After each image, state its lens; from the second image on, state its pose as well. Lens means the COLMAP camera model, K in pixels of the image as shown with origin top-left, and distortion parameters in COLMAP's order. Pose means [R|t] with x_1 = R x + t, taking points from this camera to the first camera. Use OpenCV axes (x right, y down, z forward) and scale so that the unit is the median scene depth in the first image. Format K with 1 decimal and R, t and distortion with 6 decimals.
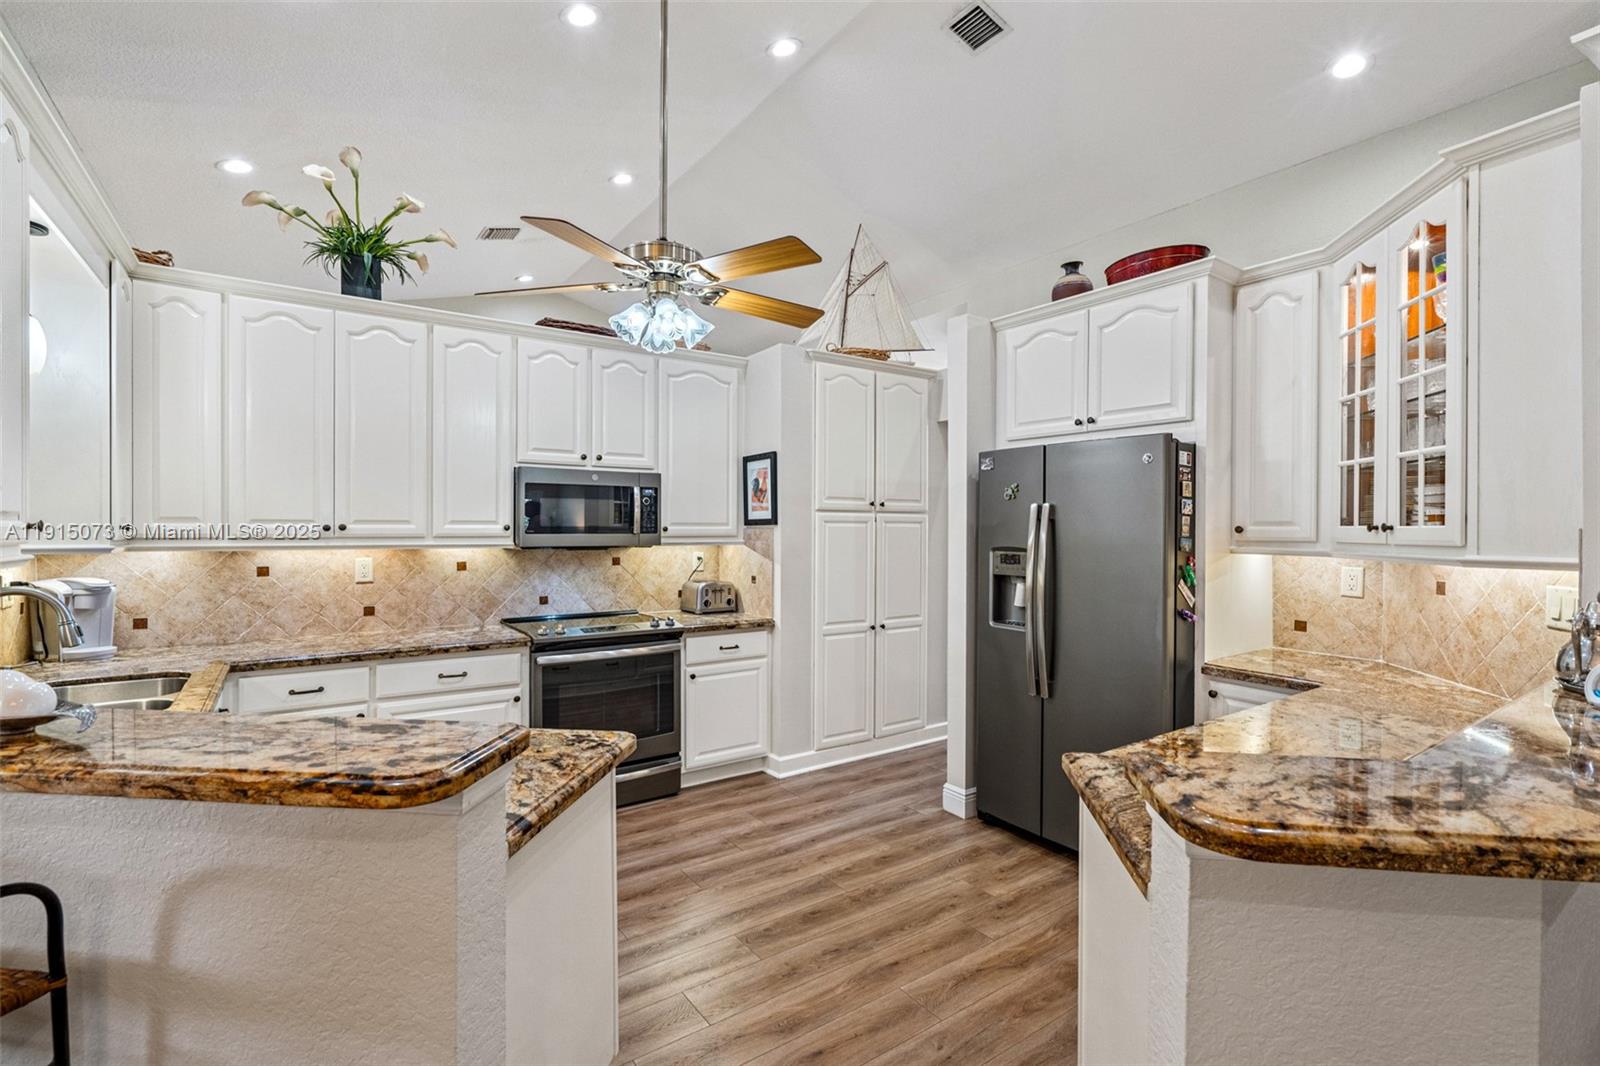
lens RADIAL K [[713.4, 0, 787.3], [0, 713.4, 530.3], [0, 0, 1]] dist [-0.000567, 0.001343]
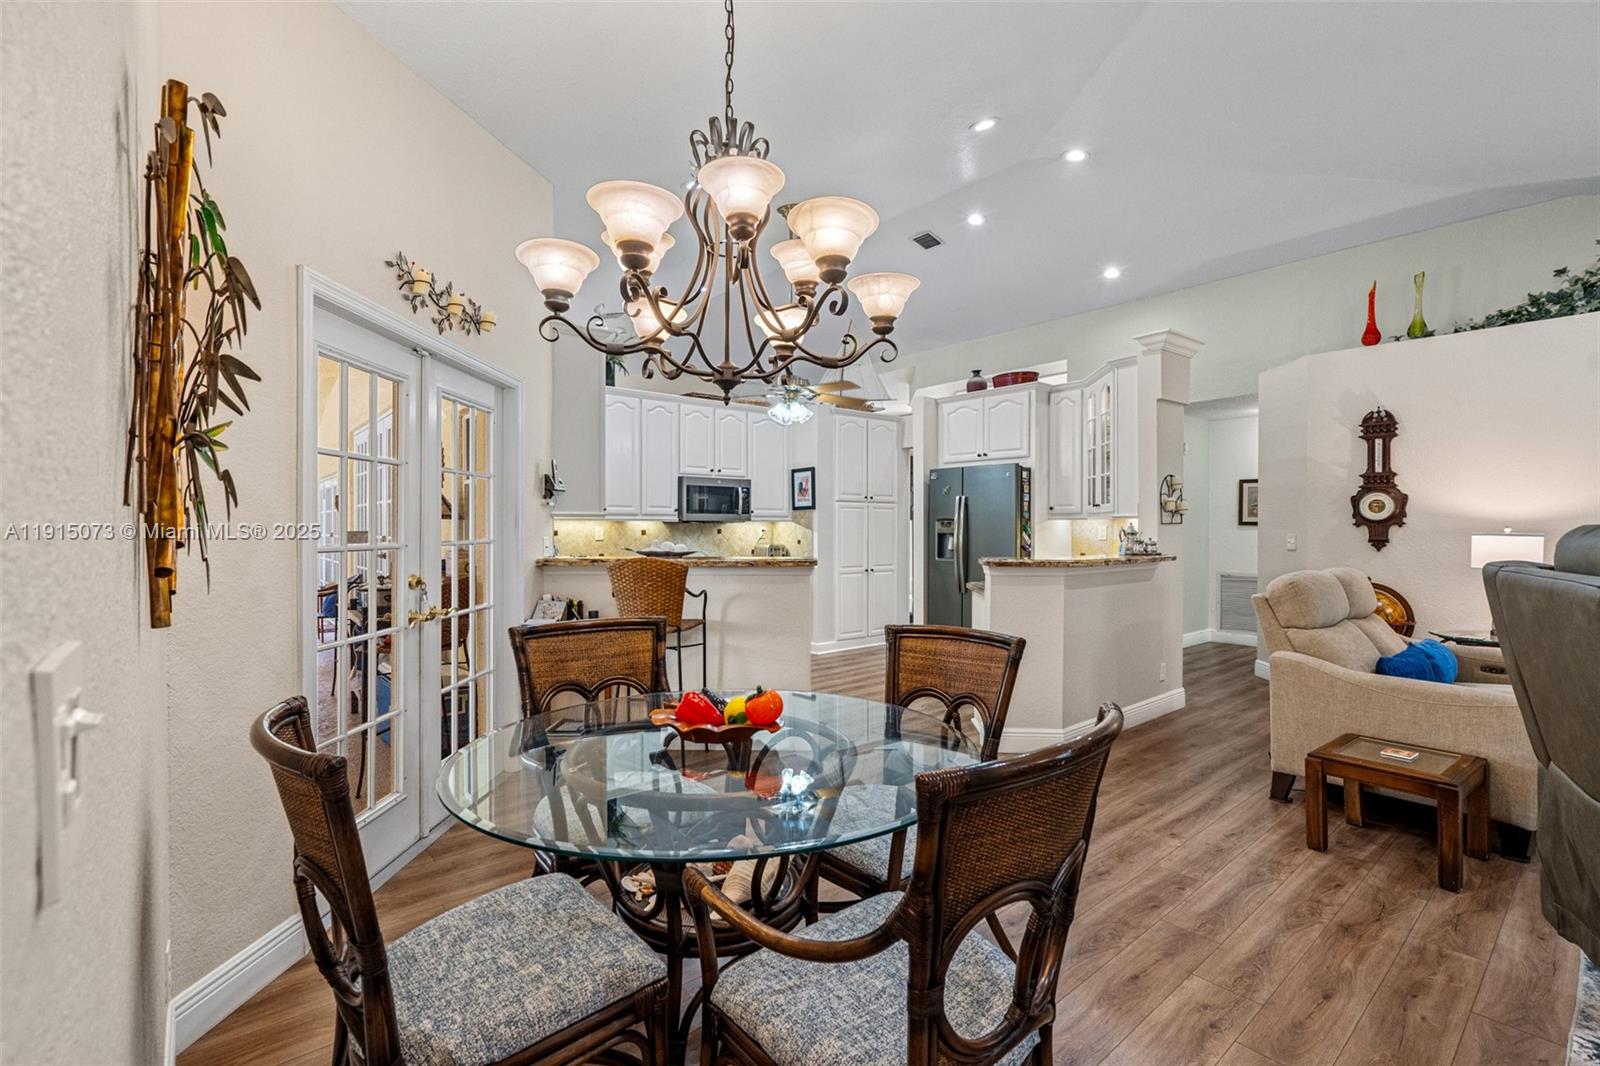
lens RADIAL K [[713.4, 0, 806.9], [0, 713.4, 539.6], [0, 0, 1]] dist [-0.000567, 0.001343]
pose [[0.993025, -0.007877, 0.117639, -0.288061], [0.005978, 0.999846, 0.016487, 0.044940], [-0.117751, -0.015669, 0.992920, -0.871487]]
